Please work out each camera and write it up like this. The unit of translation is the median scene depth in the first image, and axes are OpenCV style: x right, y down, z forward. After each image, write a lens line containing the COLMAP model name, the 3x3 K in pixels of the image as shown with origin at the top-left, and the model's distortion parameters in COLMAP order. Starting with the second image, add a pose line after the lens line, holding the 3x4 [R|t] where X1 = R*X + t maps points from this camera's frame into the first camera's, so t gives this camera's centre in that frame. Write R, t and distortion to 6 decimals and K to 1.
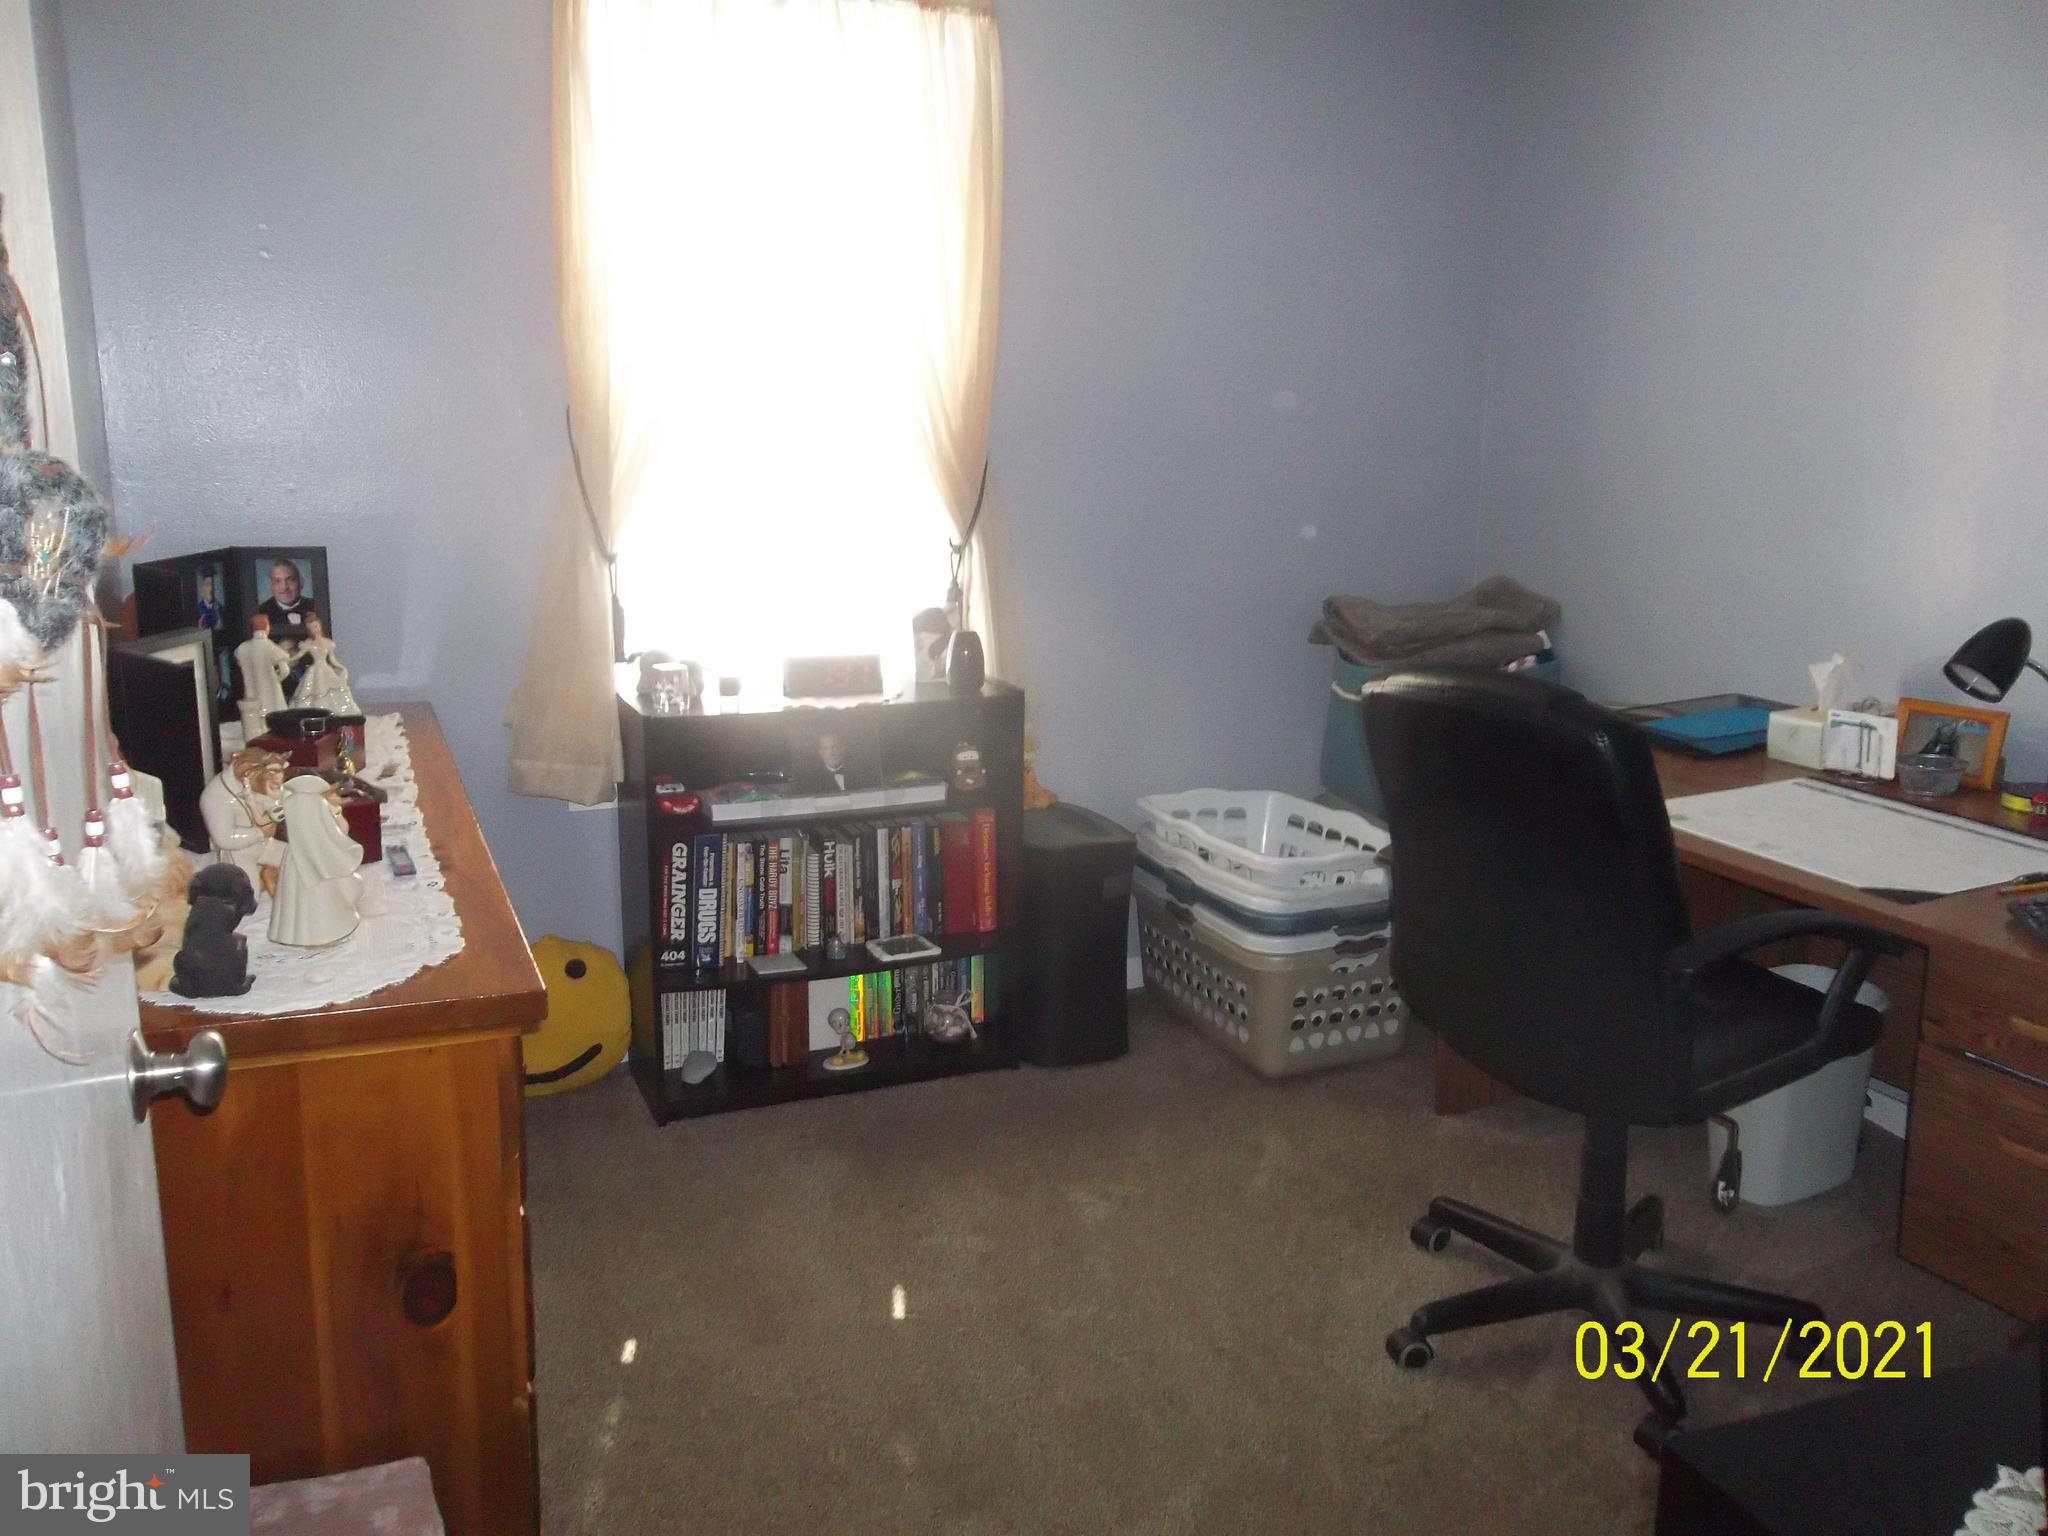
lens RADIAL K [[1671.7, 0, 1024.1], [0, 1671.7, 768.8], [0, 0, 1]] dist [-0.002444, -0.002348]
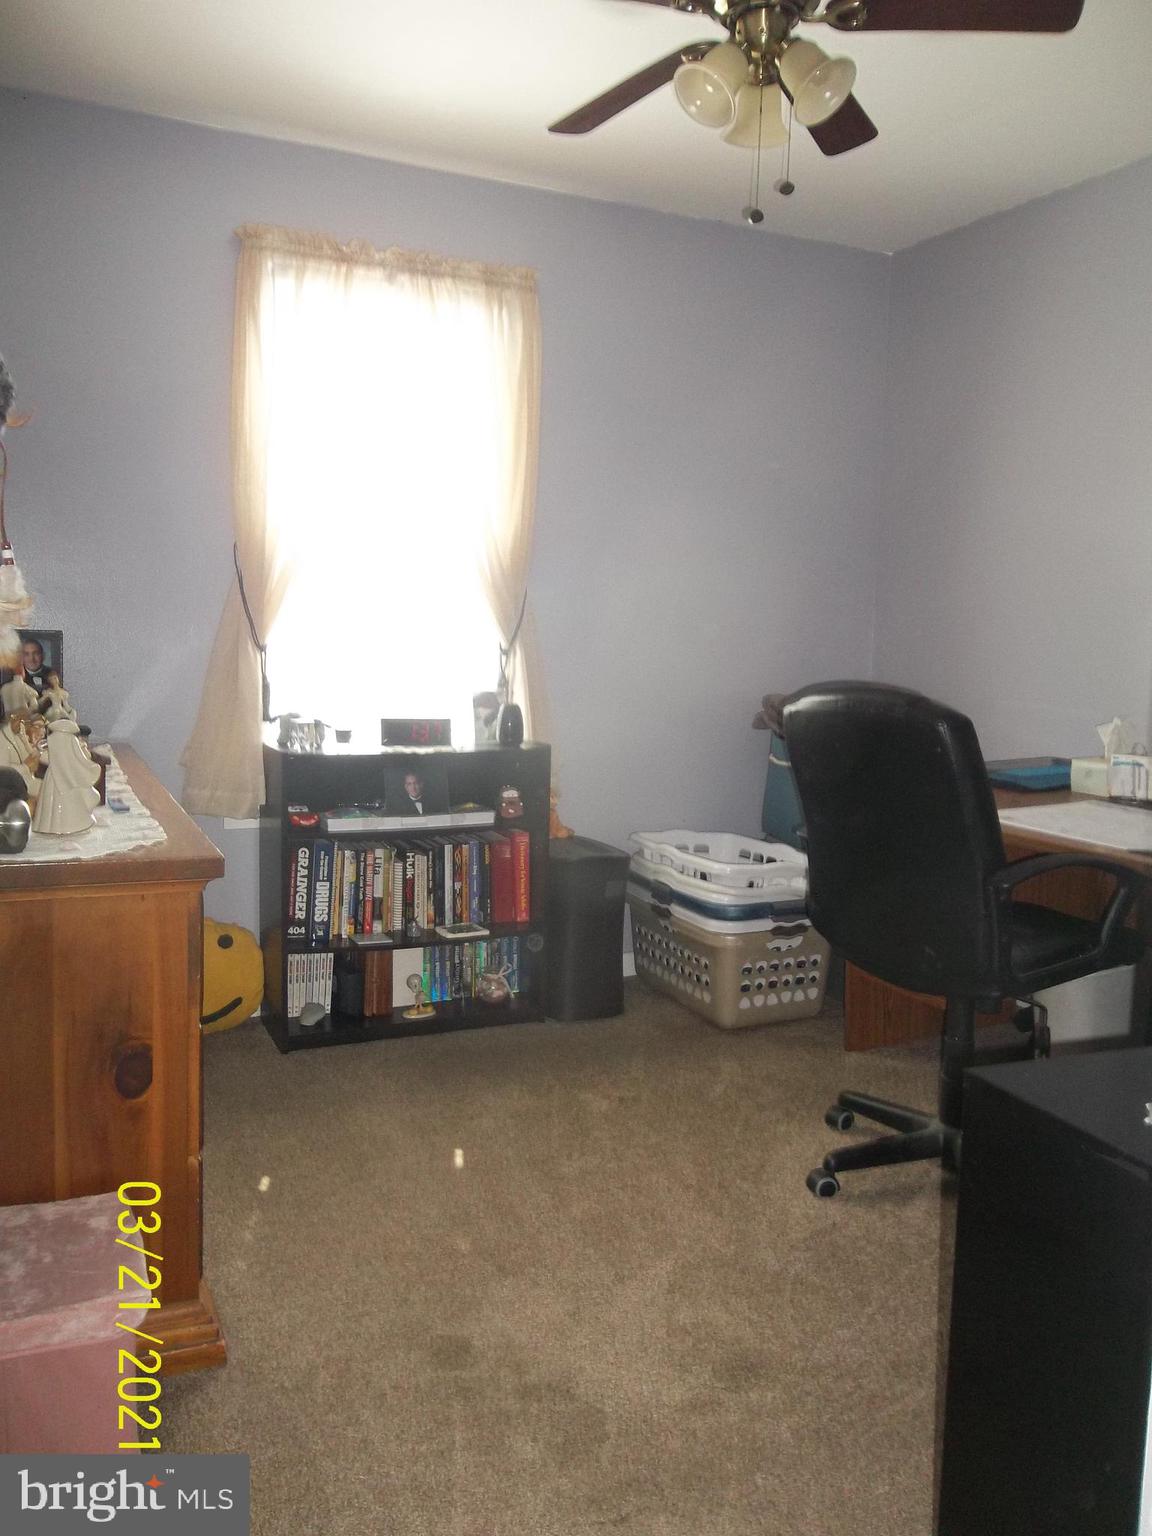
lens RADIAL K [[1253.8, 0, 574.4], [0, 1253.8, 766.3], [0, 0, 1]] dist [-0.002444, -0.002348]
pose [[0.999770, 0.009581, 0.019190, -0.000387], [-0.007472, 0.994222, -0.107084, 0.088608], [-0.020106, 0.106916, 0.994065, -0.057396]]
